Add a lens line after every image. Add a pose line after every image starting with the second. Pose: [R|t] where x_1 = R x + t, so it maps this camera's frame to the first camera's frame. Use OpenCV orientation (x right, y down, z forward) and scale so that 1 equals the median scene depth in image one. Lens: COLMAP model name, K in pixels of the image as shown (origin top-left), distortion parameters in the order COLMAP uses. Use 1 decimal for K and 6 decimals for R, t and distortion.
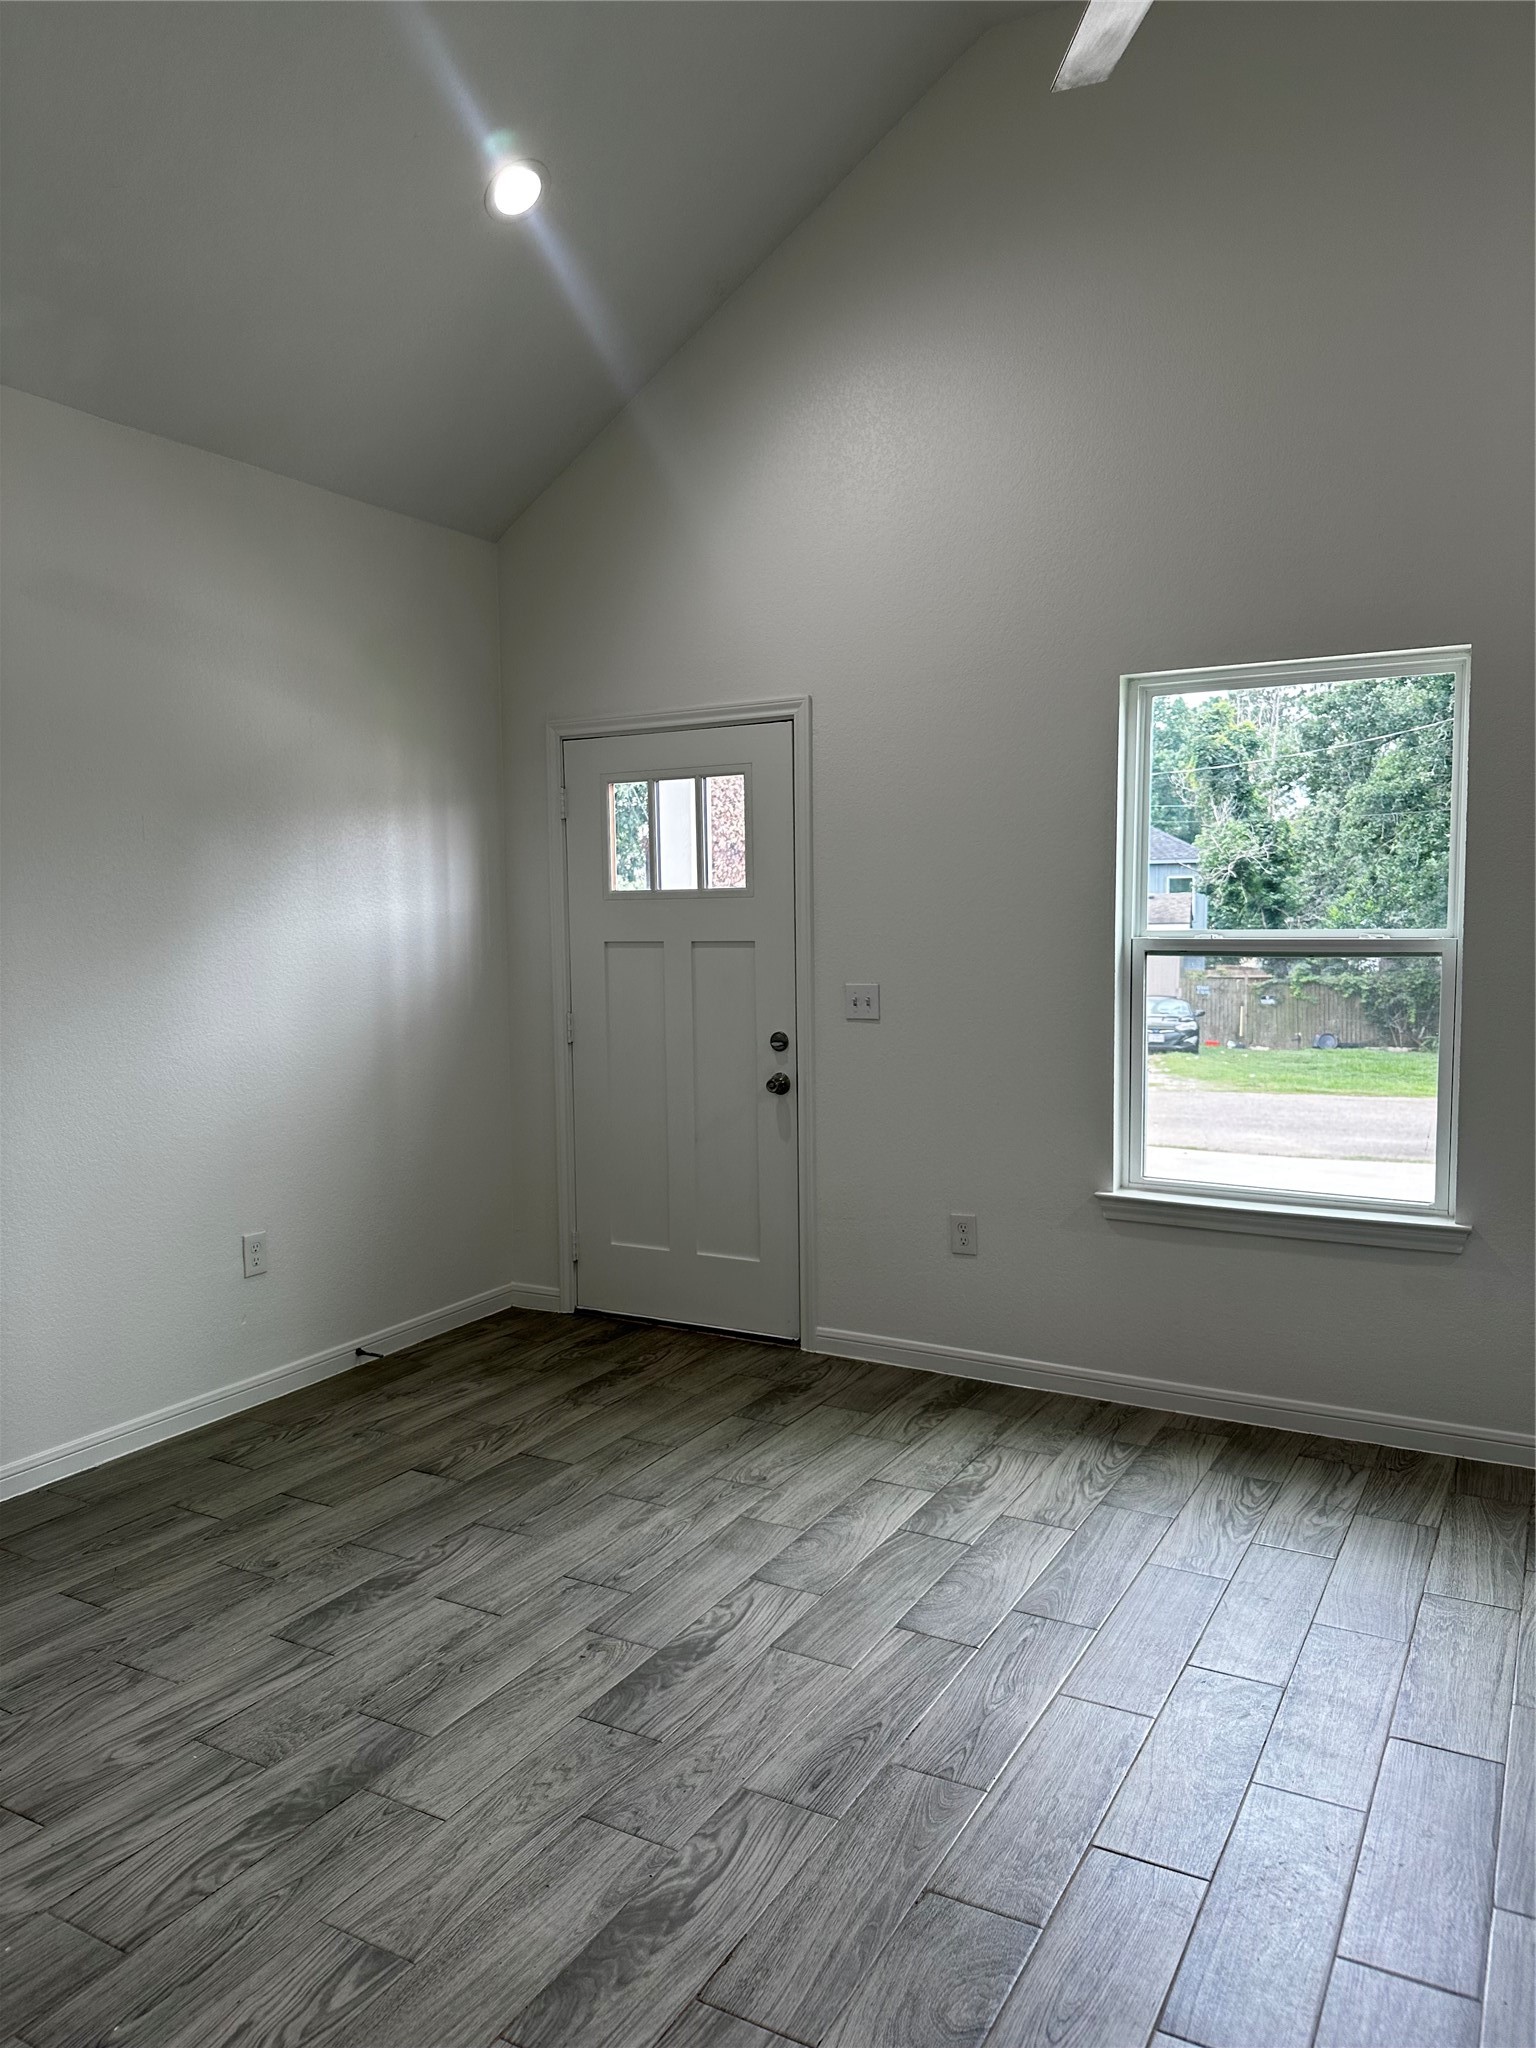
lens RADIAL K [[1476.2, 0, 751.8], [0, 1476.2, 1016.2], [0, 0, 1]] dist [0.036570, -0.043003]
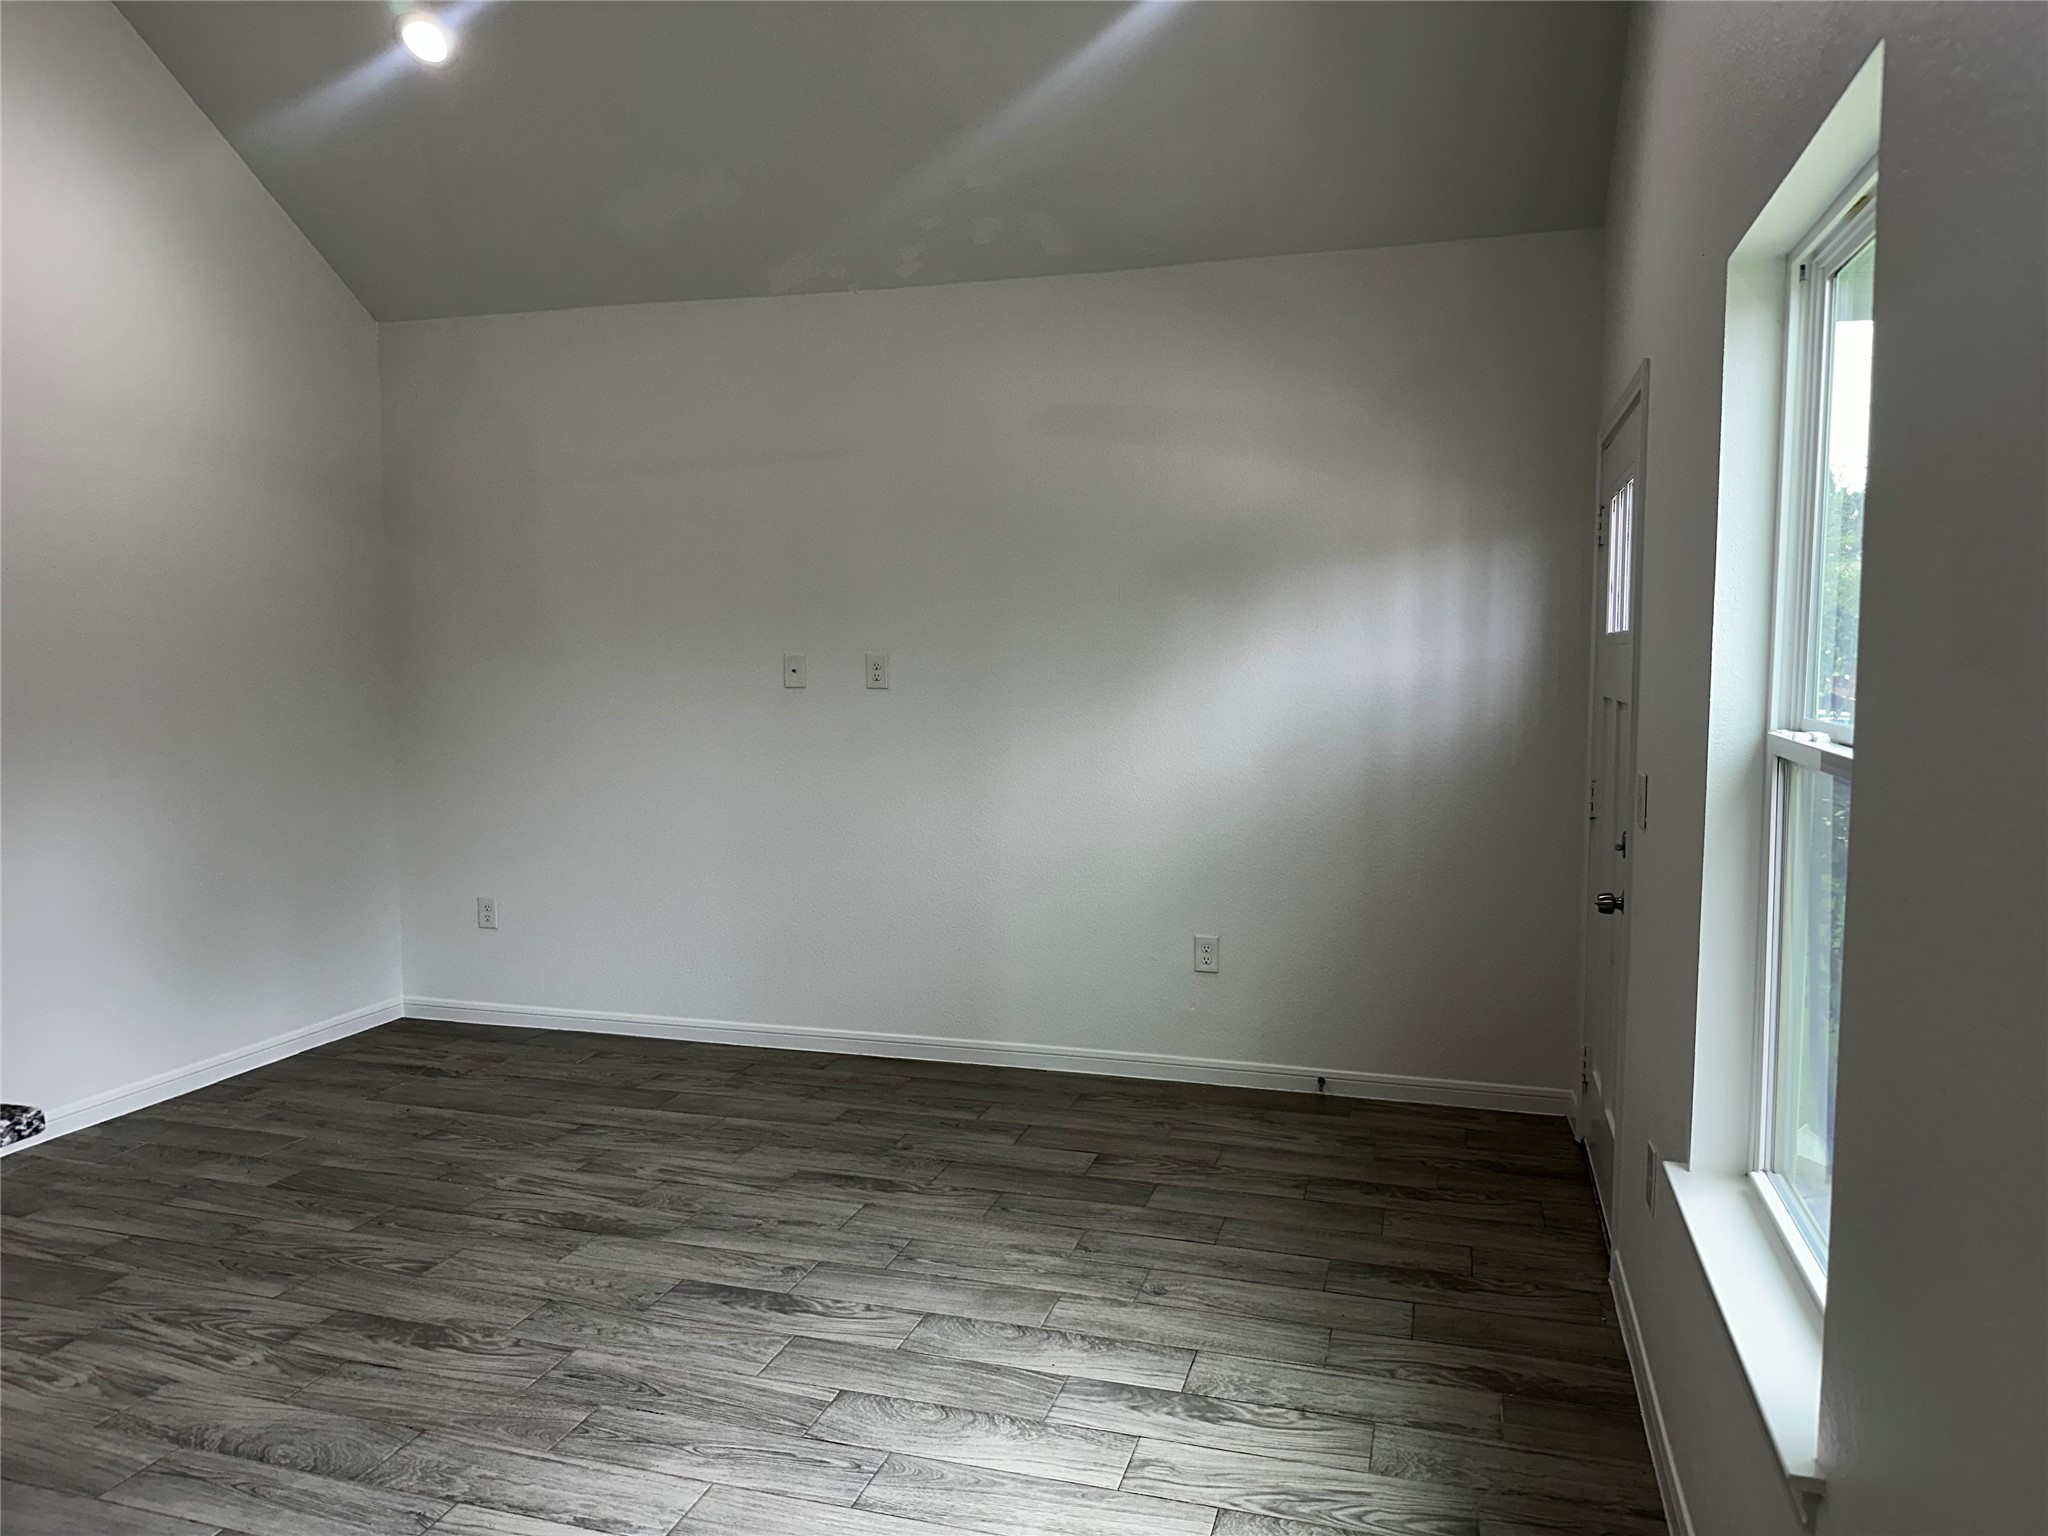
lens RADIAL K [[1476.2, 0, 1030.0], [0, 1476.2, 753.1], [0, 0, 1]] dist [0.036570, -0.043003]
pose [[0.223128, 0.091439, -0.970491, 0.878282], [-0.074173, 0.994297, 0.076629, -0.085774], [0.971963, 0.054886, 0.228638, 0.720754]]
